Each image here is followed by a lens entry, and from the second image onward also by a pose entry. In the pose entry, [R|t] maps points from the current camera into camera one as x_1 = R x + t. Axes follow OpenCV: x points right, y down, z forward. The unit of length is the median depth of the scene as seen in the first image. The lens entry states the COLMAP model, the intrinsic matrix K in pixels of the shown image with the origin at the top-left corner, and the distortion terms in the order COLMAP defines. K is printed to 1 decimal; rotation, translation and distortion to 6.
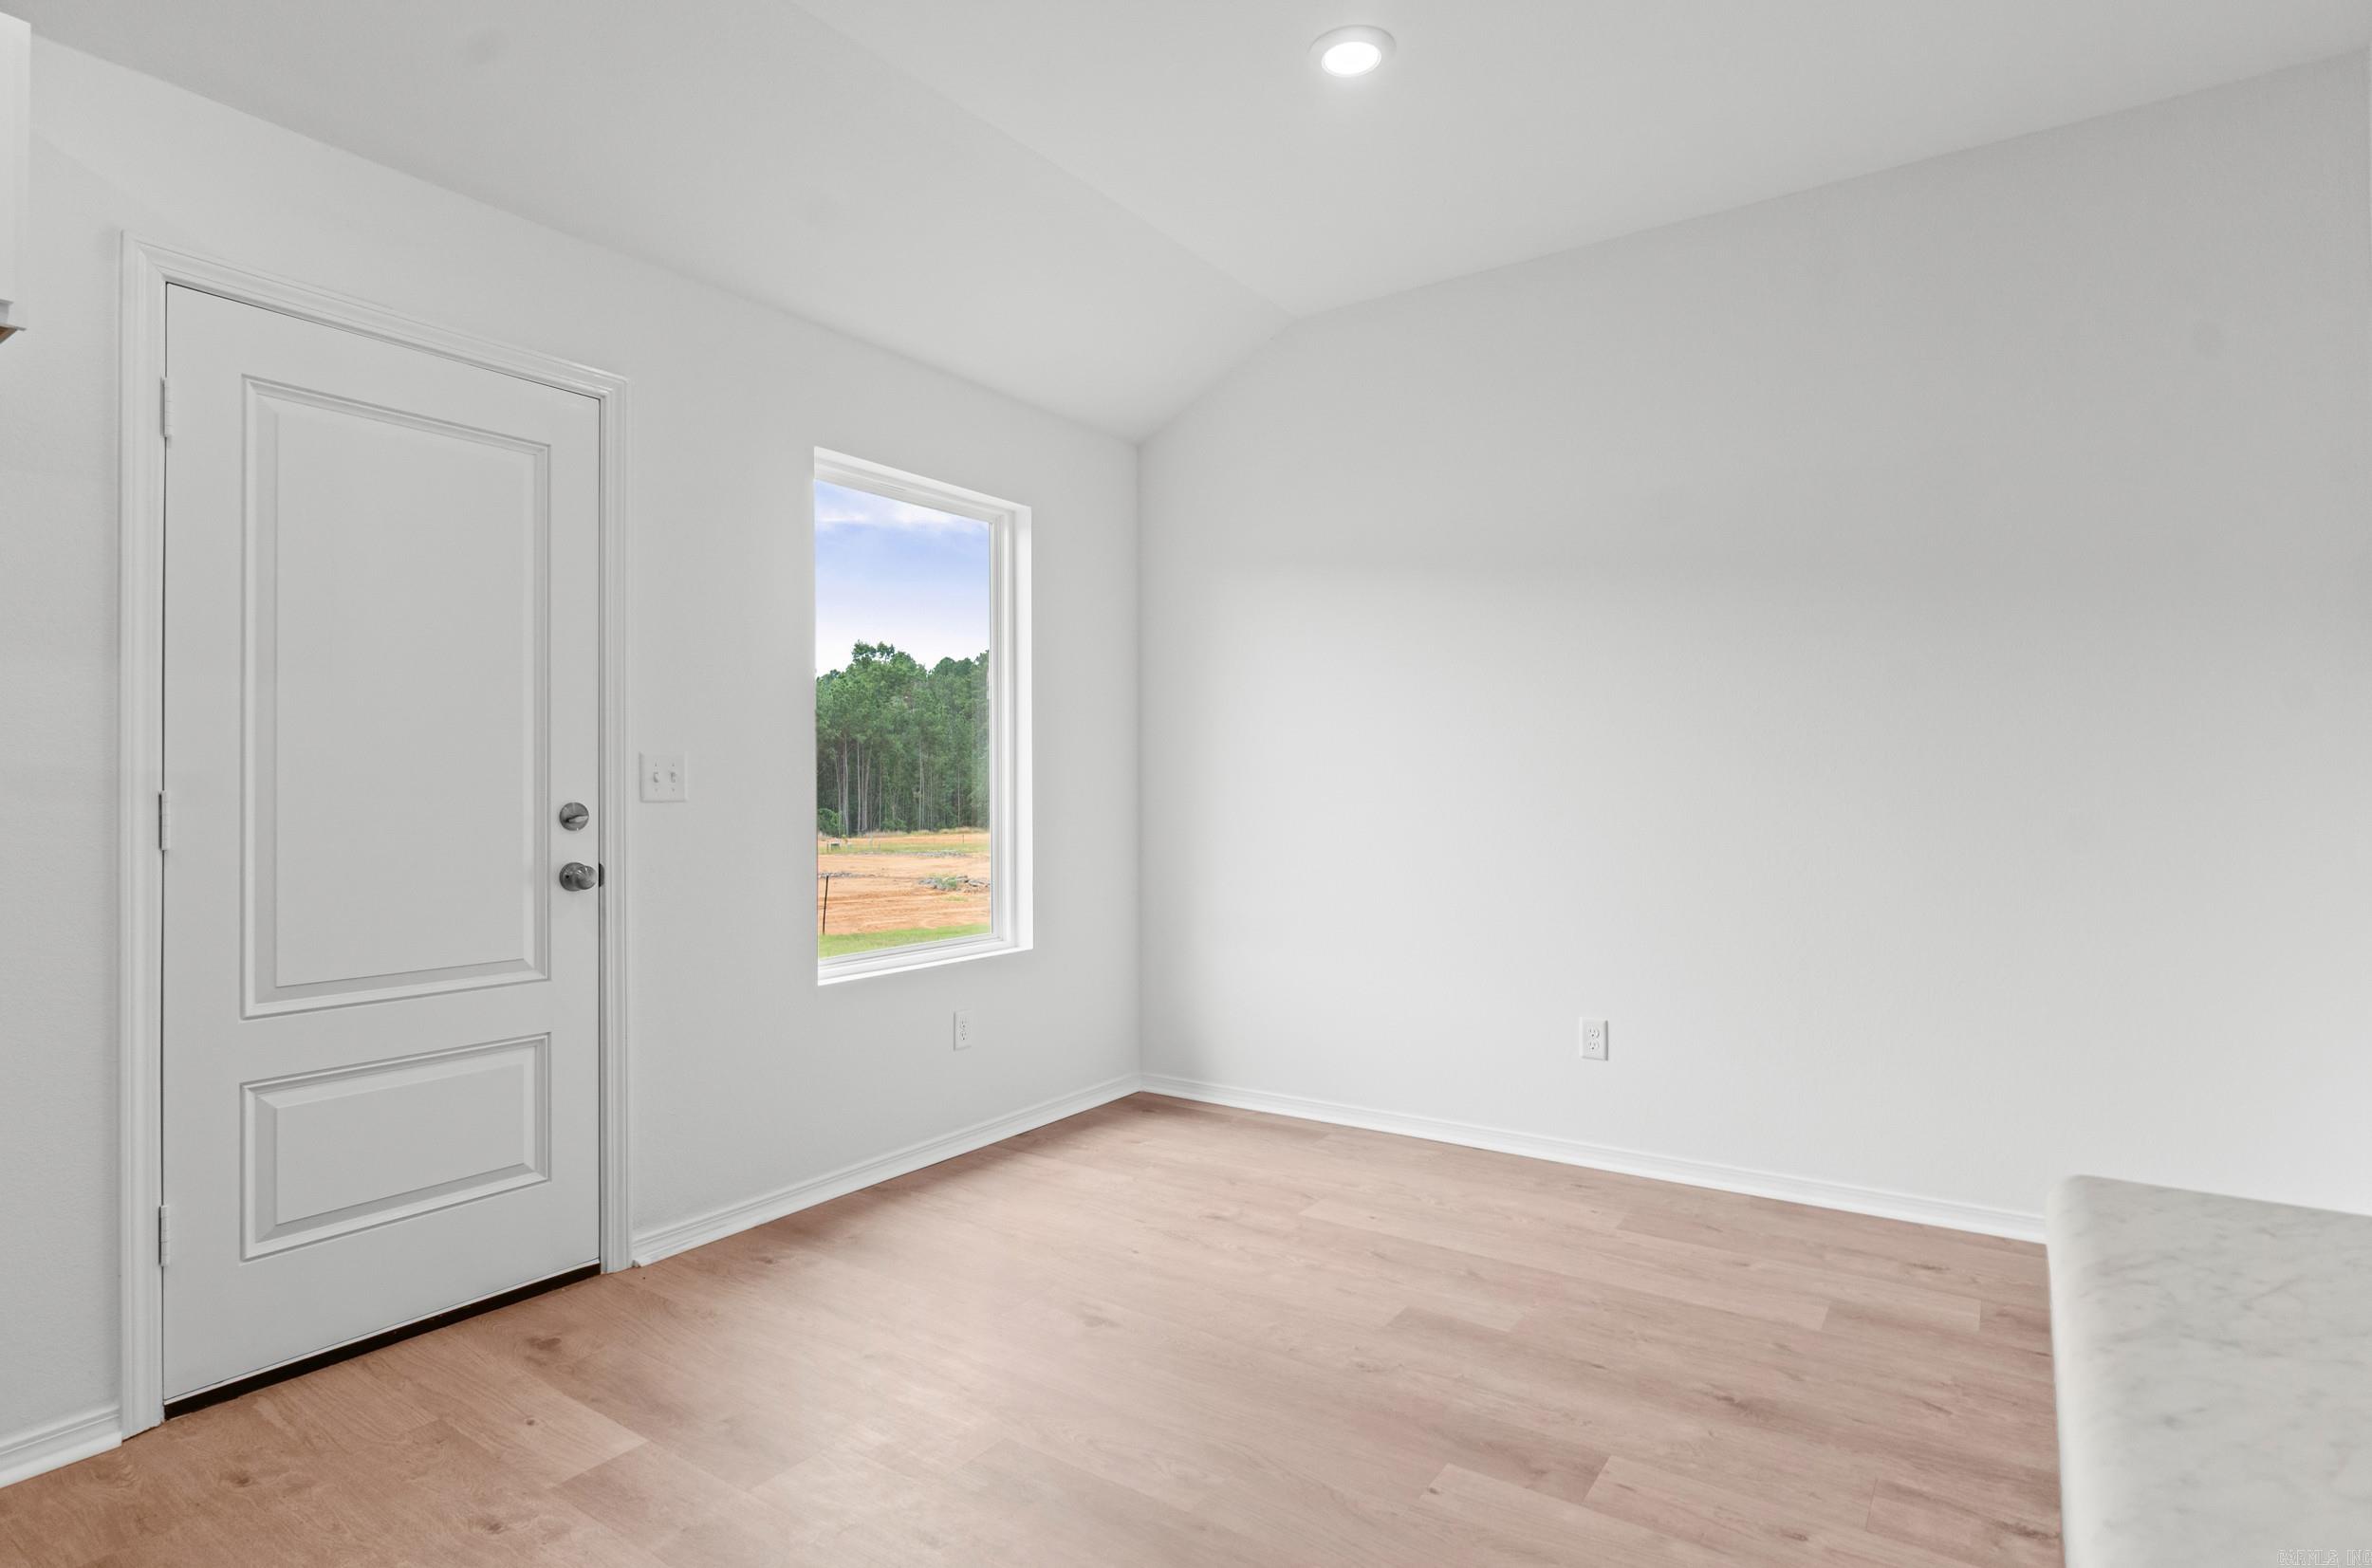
lens RADIAL K [[1206.4, 0, 1190.3], [0, 1206.4, 777.7], [0, 0, 1]] dist [-0.011710, 0.000598]
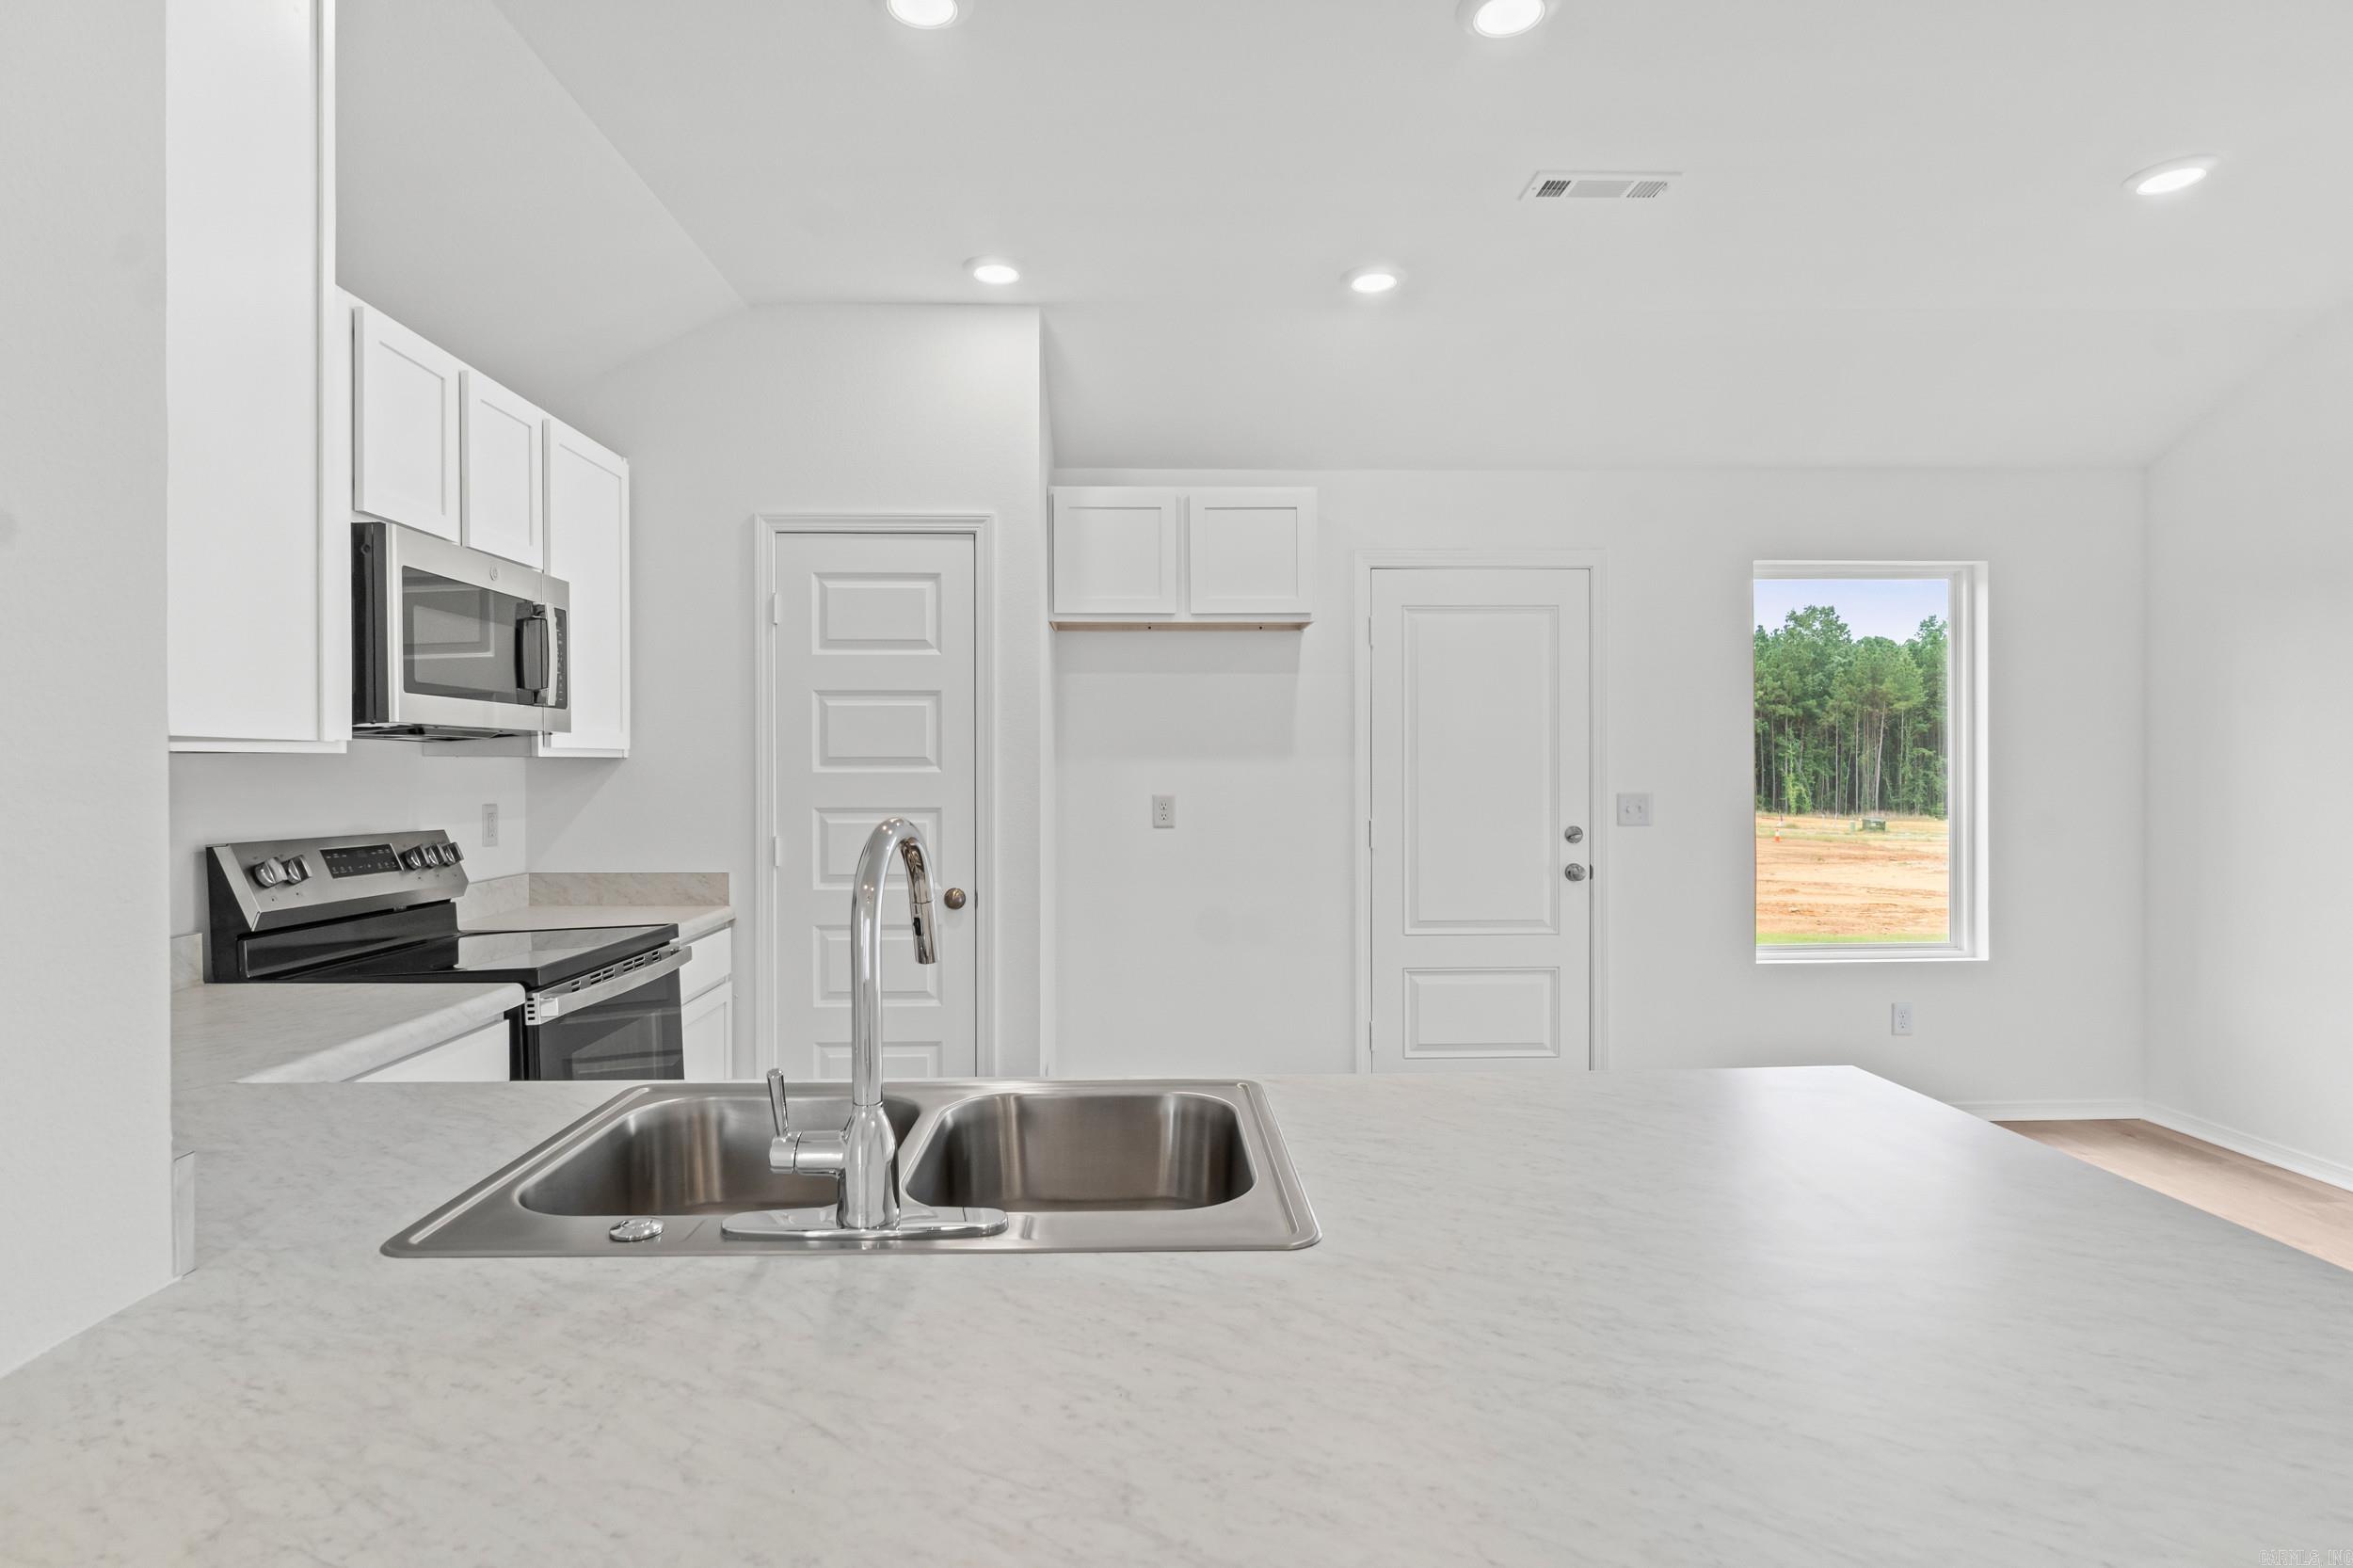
lens RADIAL K [[1199.3, 0, 1177.2], [0, 1199.3, 779.3], [0, 0, 1]] dist [-0.005926, 0.001334]
pose [[0.596547, 0.008010, -0.802538, 0.455237], [0.006659, 0.999866, 0.014930, -0.069411], [0.802551, -0.014251, 0.596414, -0.376730]]
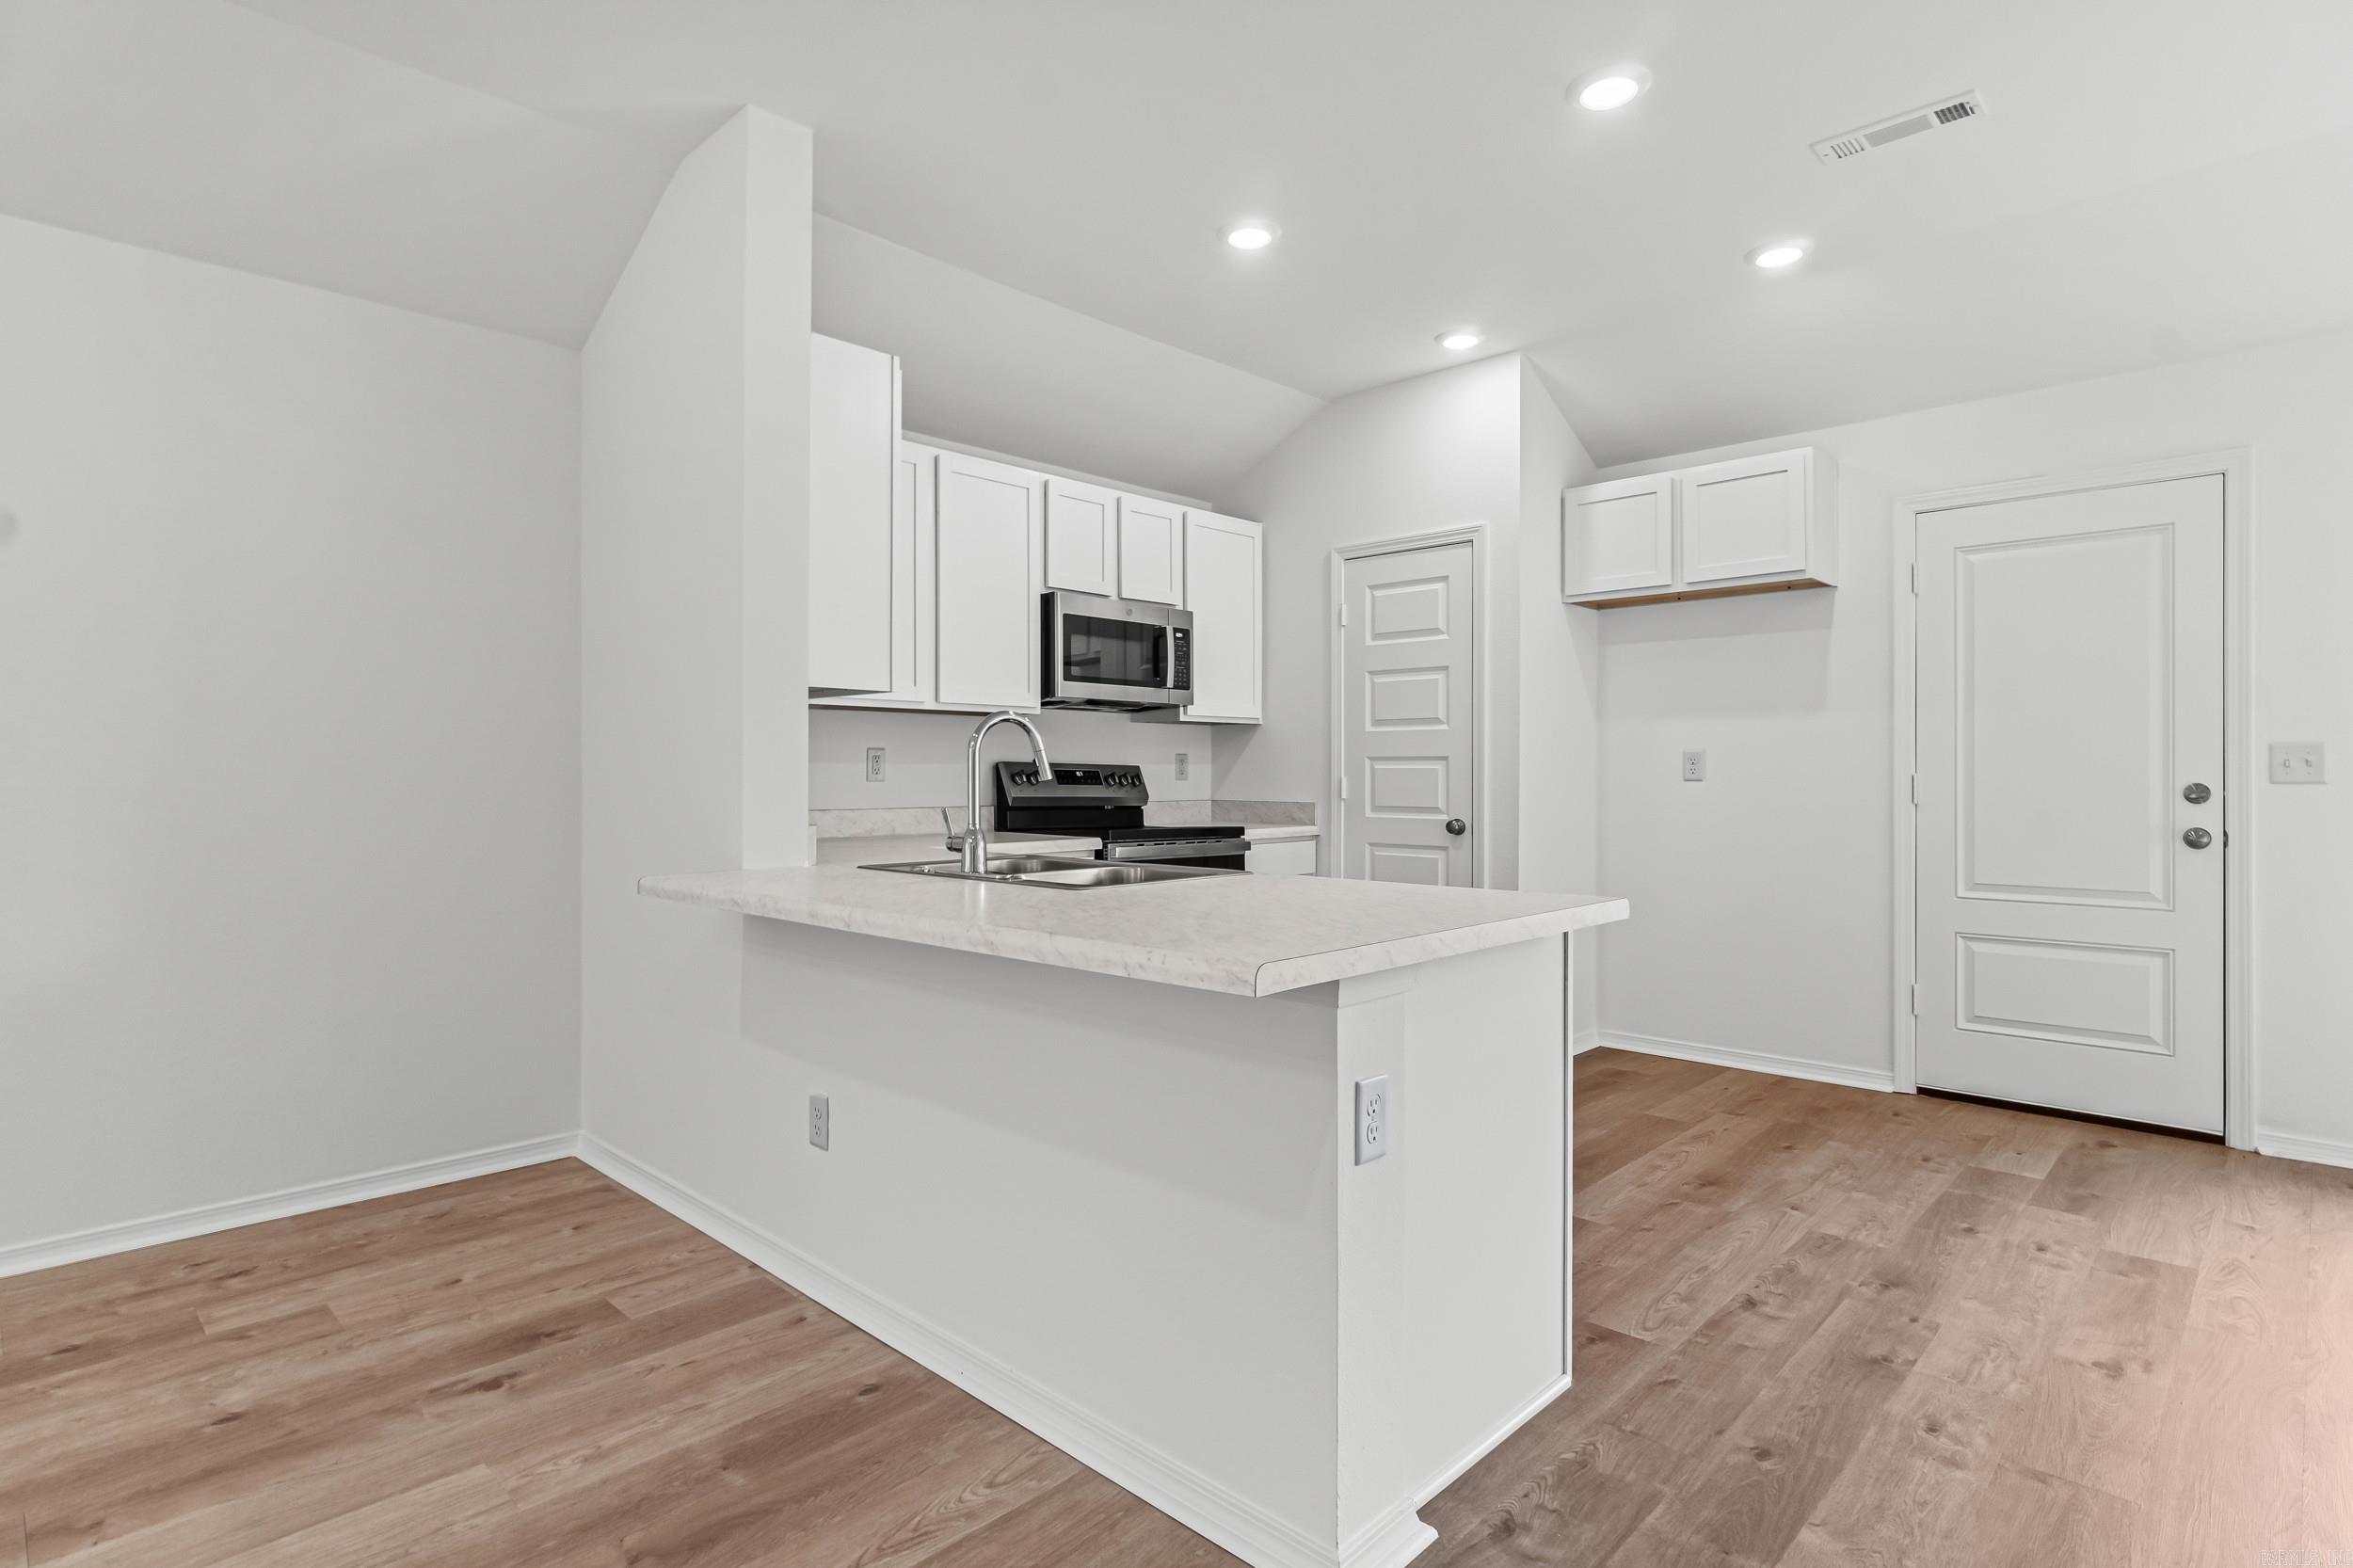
lens RADIAL K [[1199.3, 0, 1170.0], [0, 1199.3, 773.9], [0, 0, 1]] dist [-0.005926, 0.001334]
pose [[-0.158231, 0.002187, -0.987400, 0.993256], [0.007514, 0.999971, 0.001010, 0.000326], [0.987374, -0.007259, -0.158242, 0.079133]]
